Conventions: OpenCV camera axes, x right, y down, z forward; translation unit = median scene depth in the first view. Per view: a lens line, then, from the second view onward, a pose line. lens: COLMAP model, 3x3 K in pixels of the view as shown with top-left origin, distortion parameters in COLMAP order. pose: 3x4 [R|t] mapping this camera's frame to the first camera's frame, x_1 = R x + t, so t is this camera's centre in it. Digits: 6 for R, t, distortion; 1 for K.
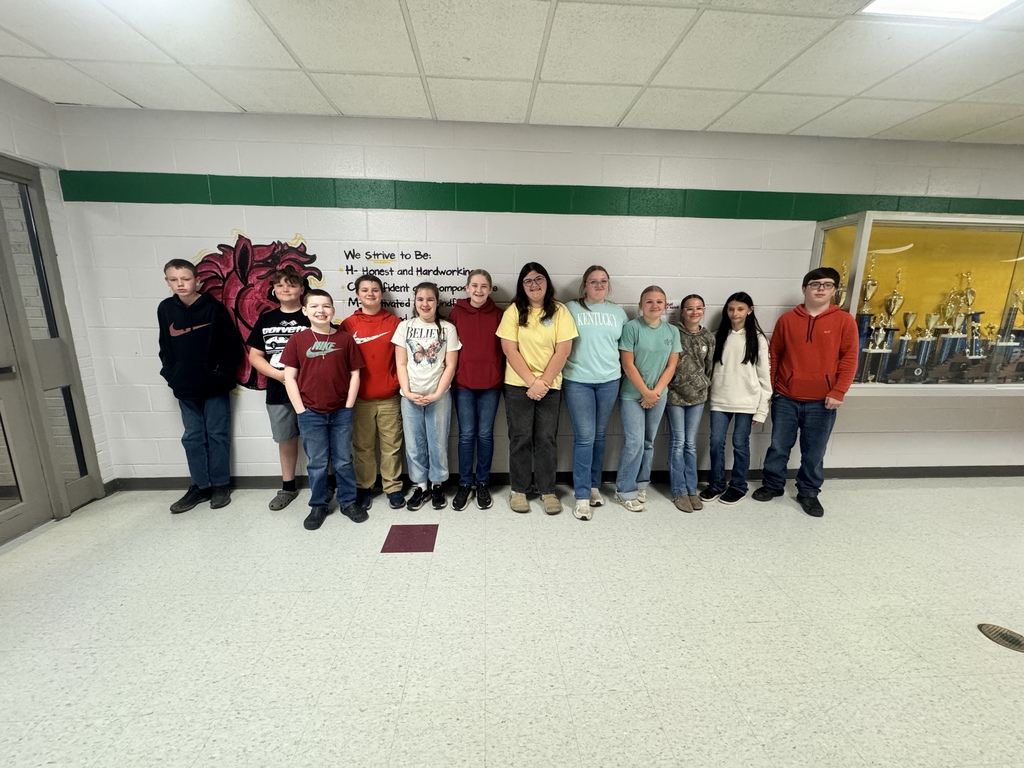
lens RADIAL K [[401.9, 0, 511.9], [0, 401.9, 384.5], [0, 0, 1]] dist [-0.003644, 0.000686]
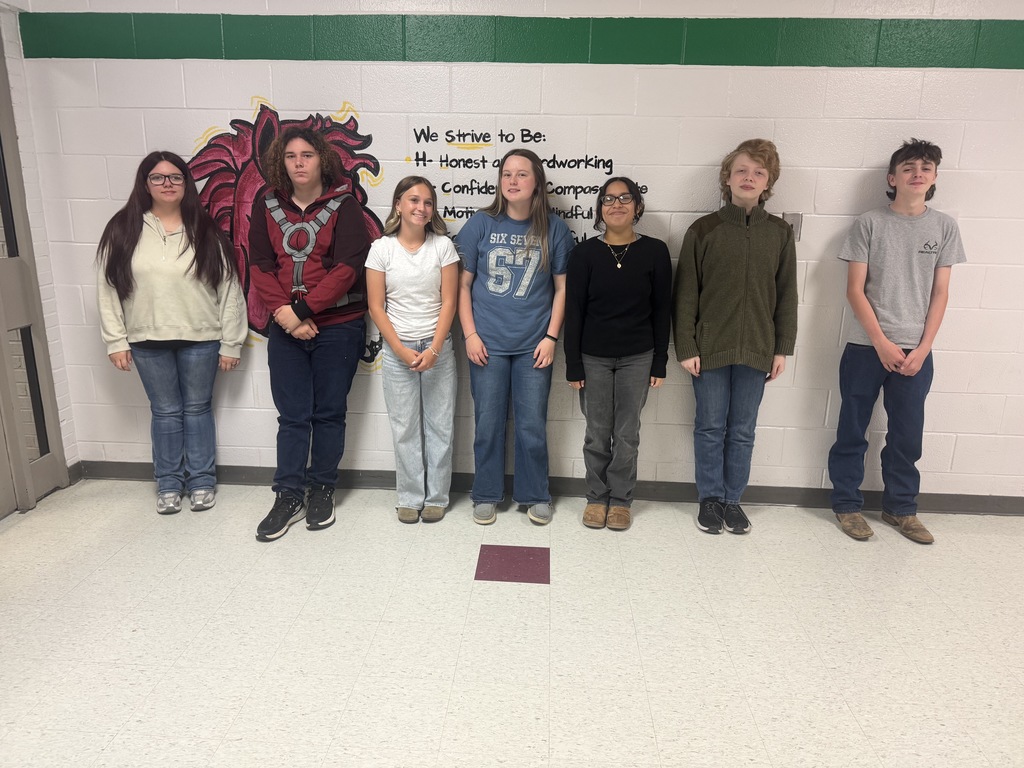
lens RADIAL K [[712.2, 0, 514.0], [0, 712.2, 391.4], [0, 0, 1]] dist [0.033980, -0.041817]
pose [[0.993503, 0.037343, -0.107506, -0.118690], [-0.030551, 0.997473, 0.064146, 0.011498], [0.109630, -0.060445, 0.992133, -0.160493]]
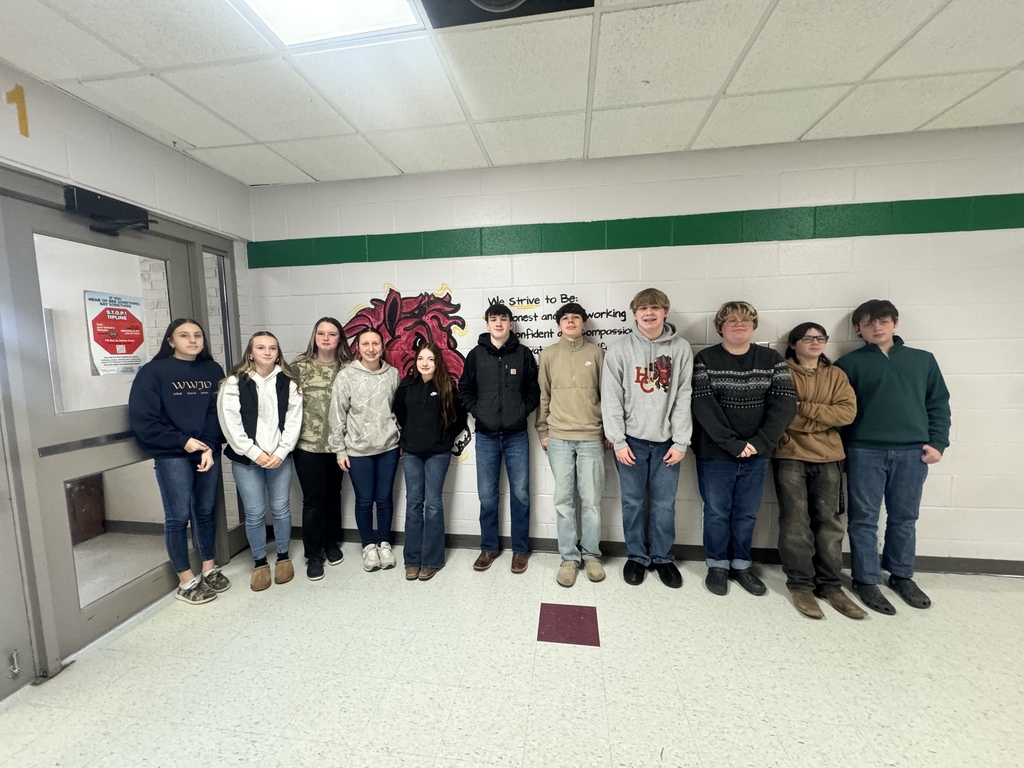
lens RADIAL K [[401.9, 0, 512.7], [0, 401.9, 386.1], [0, 0, 1]] dist [-0.003644, 0.000686]
pose [[0.979082, -0.012428, -0.203087, -0.168864], [-0.009599, 0.994200, -0.107119, -0.019520], [0.203240, 0.106828, 0.973284, 0.092891]]
